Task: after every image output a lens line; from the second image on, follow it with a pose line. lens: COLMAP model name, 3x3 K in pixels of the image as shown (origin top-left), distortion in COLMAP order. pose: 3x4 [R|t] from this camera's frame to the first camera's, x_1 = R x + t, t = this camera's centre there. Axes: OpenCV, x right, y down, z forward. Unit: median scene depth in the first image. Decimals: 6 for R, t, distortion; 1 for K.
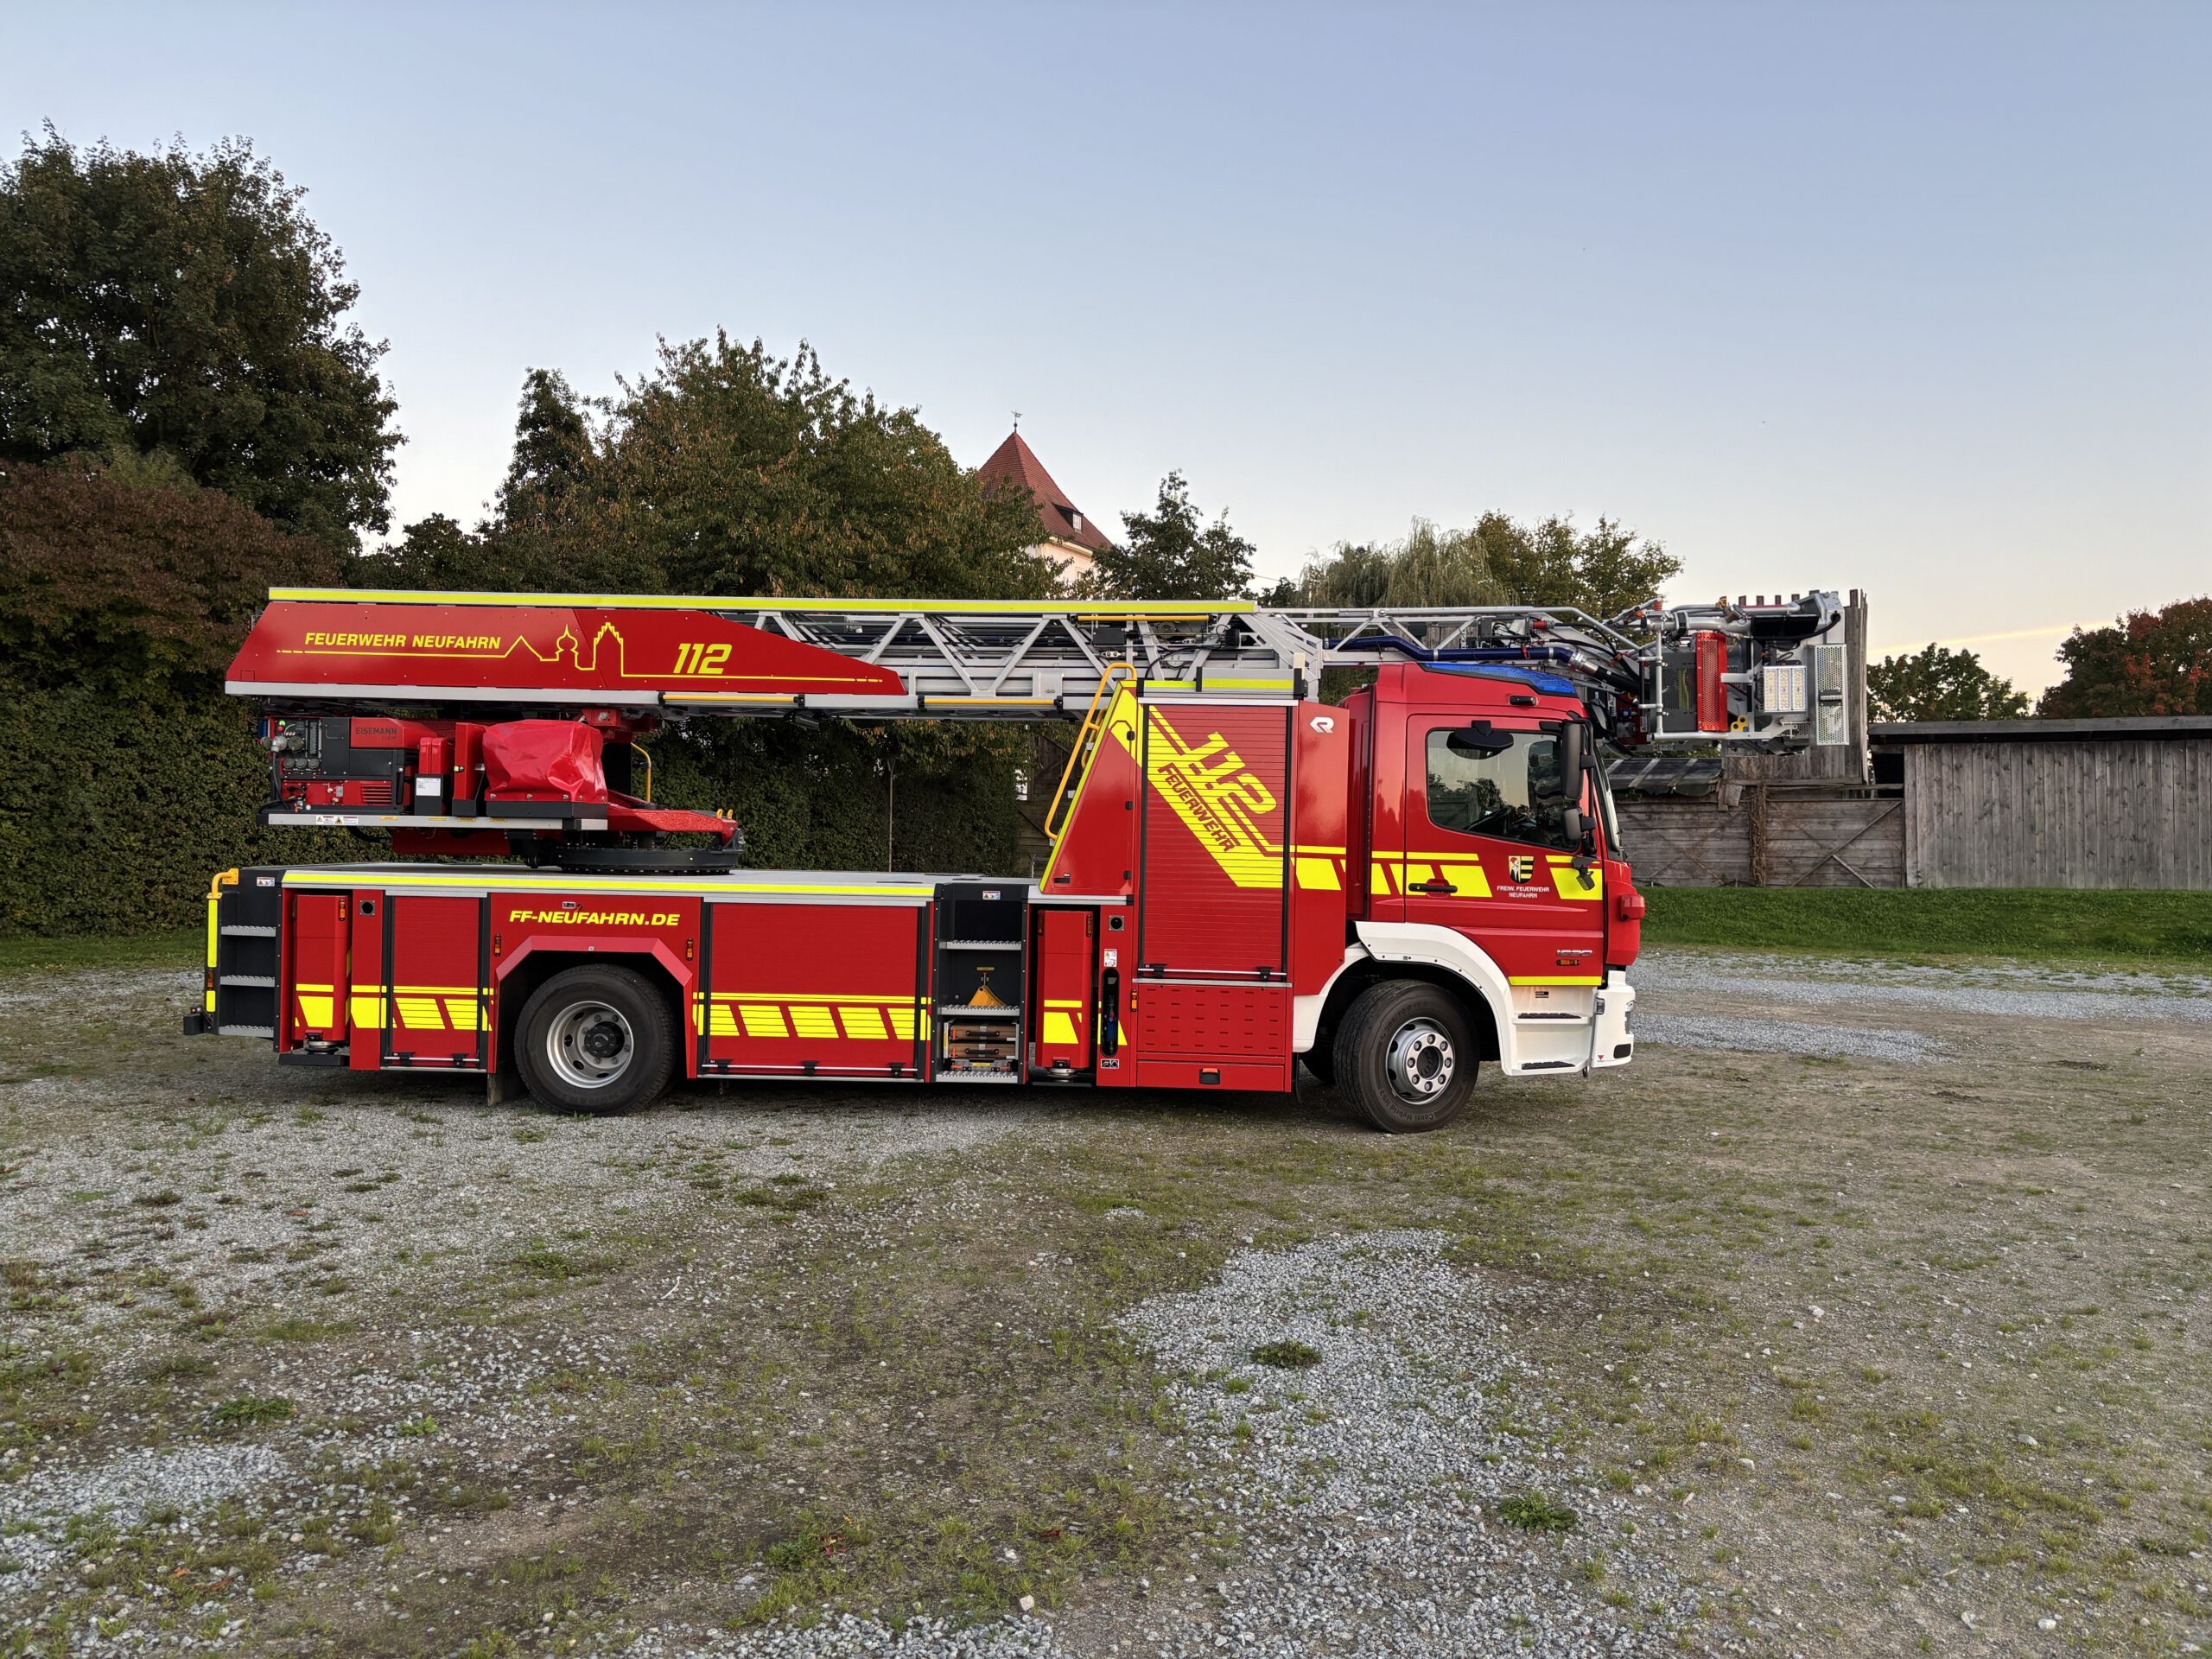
lens RADIAL K [[1695.7, 0, 1138.1], [0, 1695.7, 880.3], [0, 0, 1]] dist [0.041644, -0.046836]
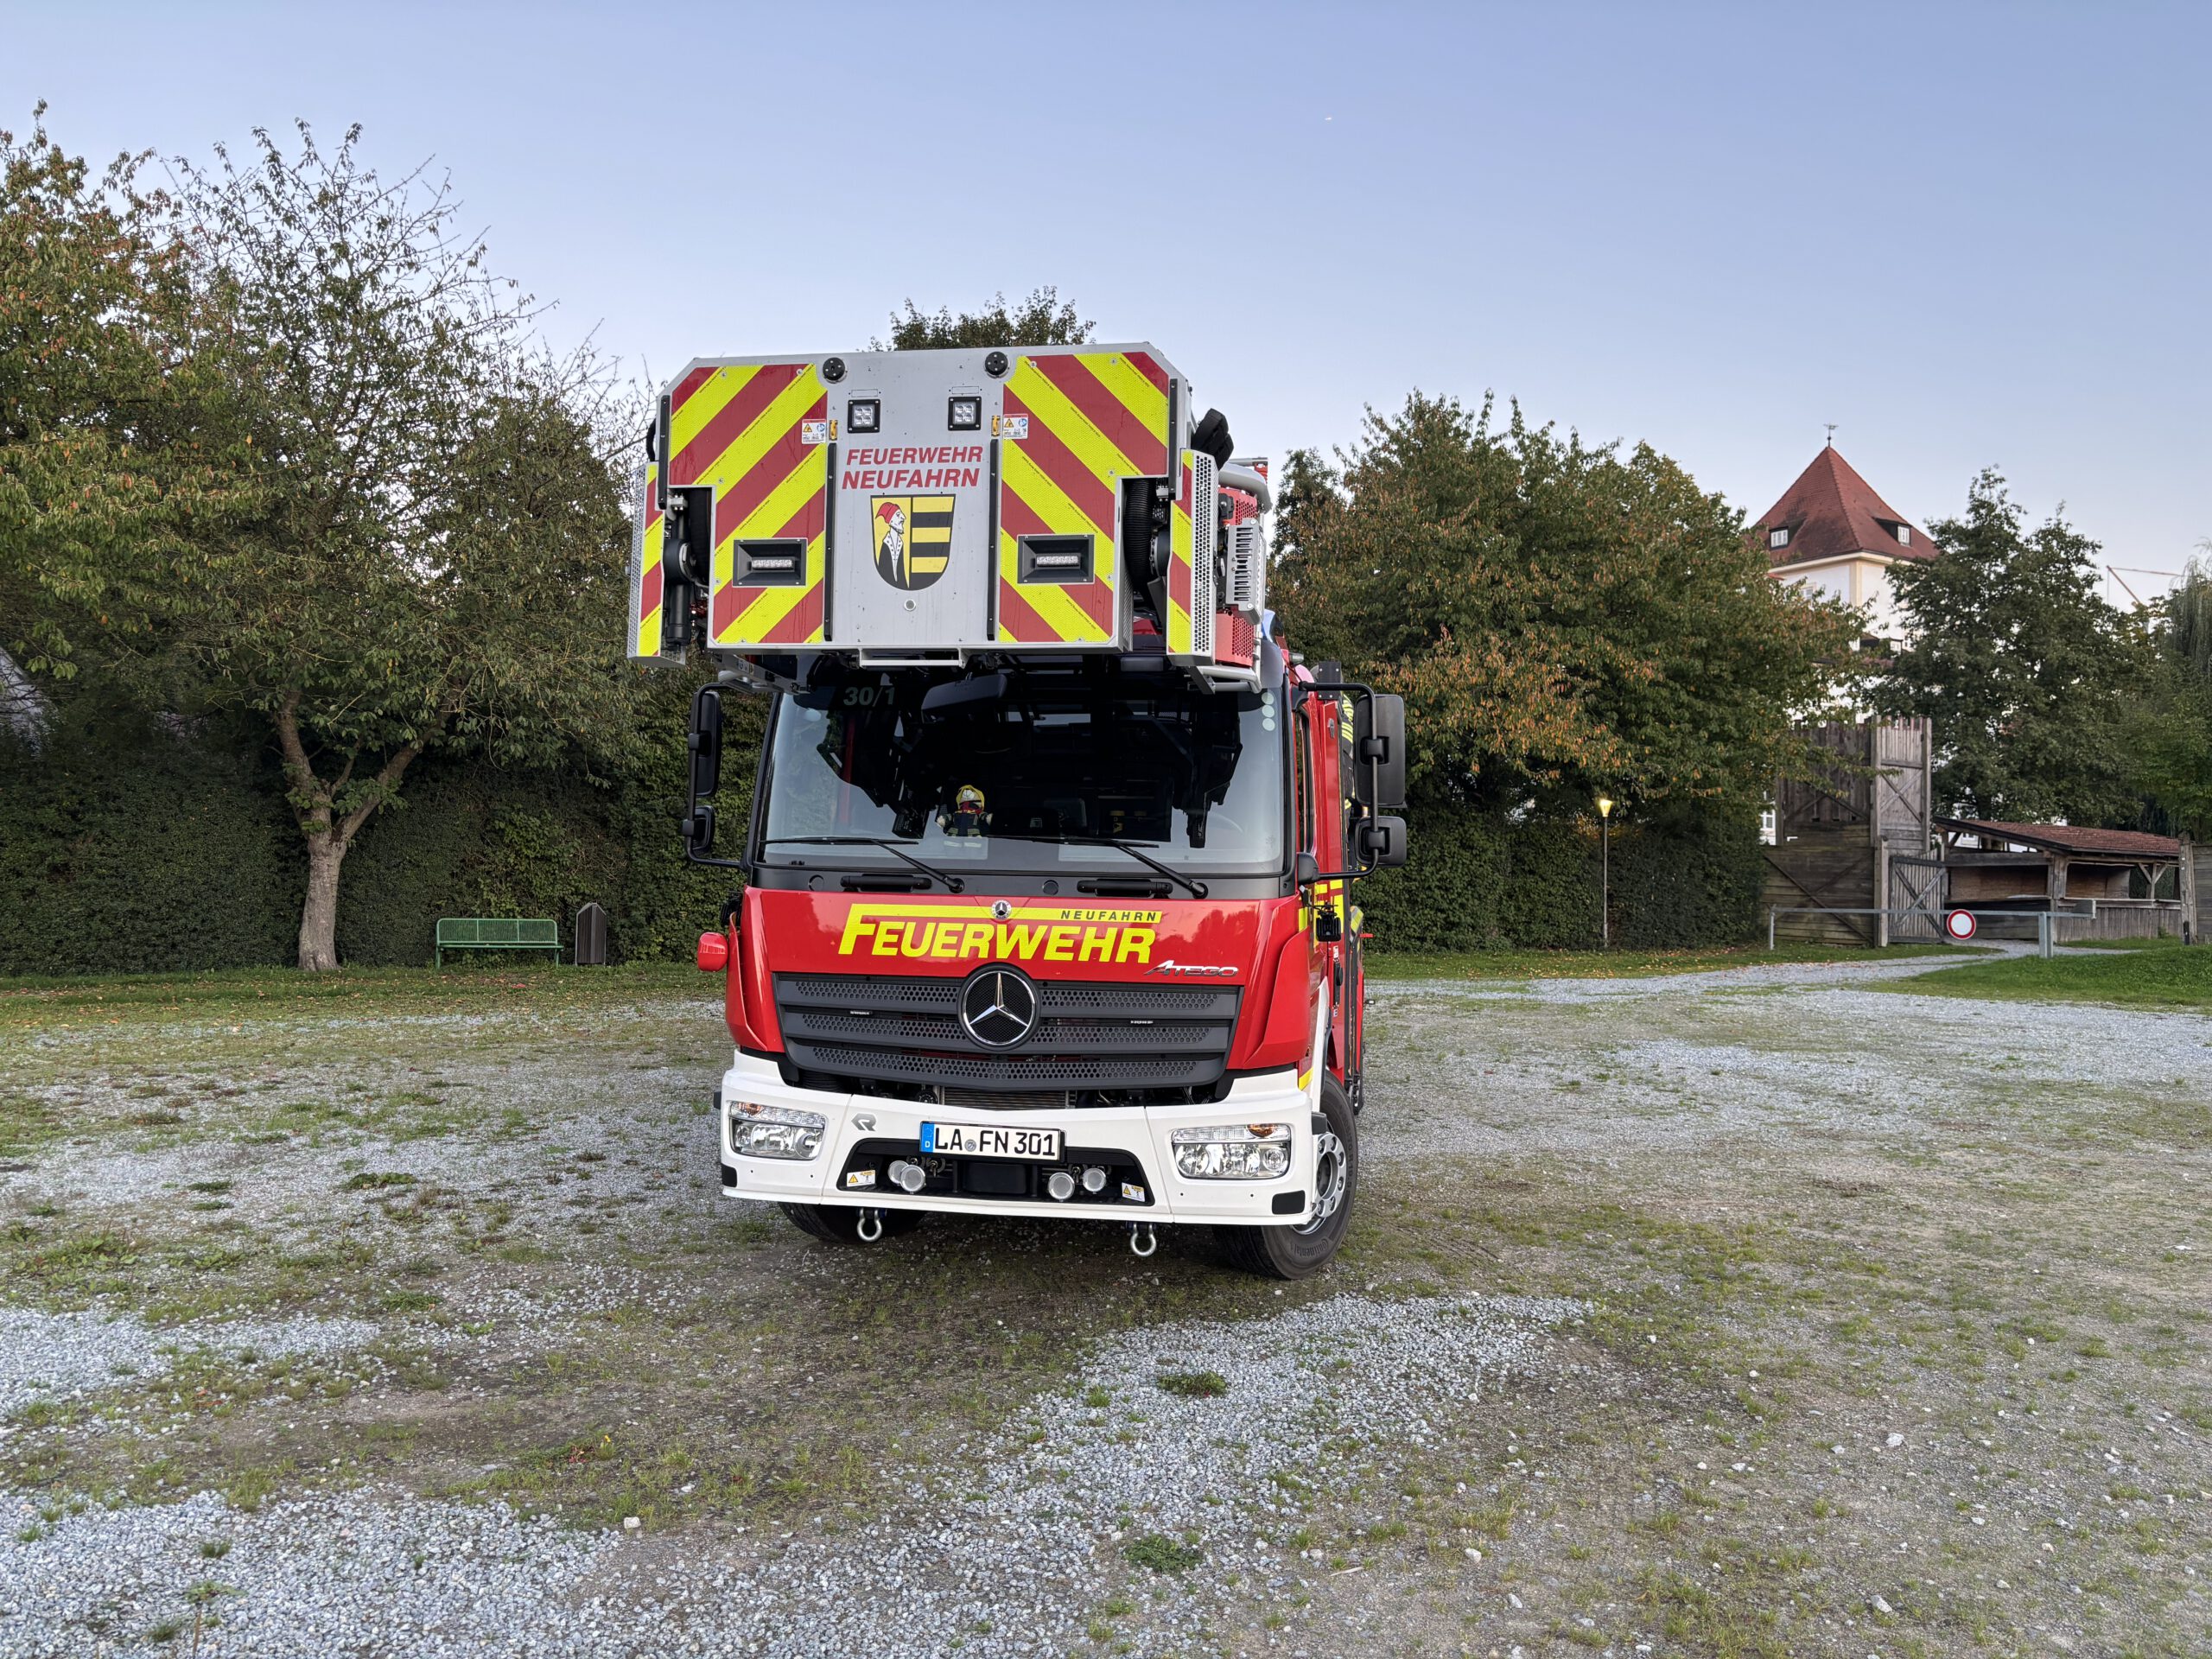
lens RADIAL K [[1695.7, 0, 1059.1], [0, 1695.7, 856.2], [0, 0, 1]] dist [0.041644, -0.046836]
pose [[0.868358, -0.009119, -0.495854, 0.573279], [-0.012611, 0.999102, -0.040459, 0.013809], [0.495778, 0.041387, 0.867463, 0.095854]]
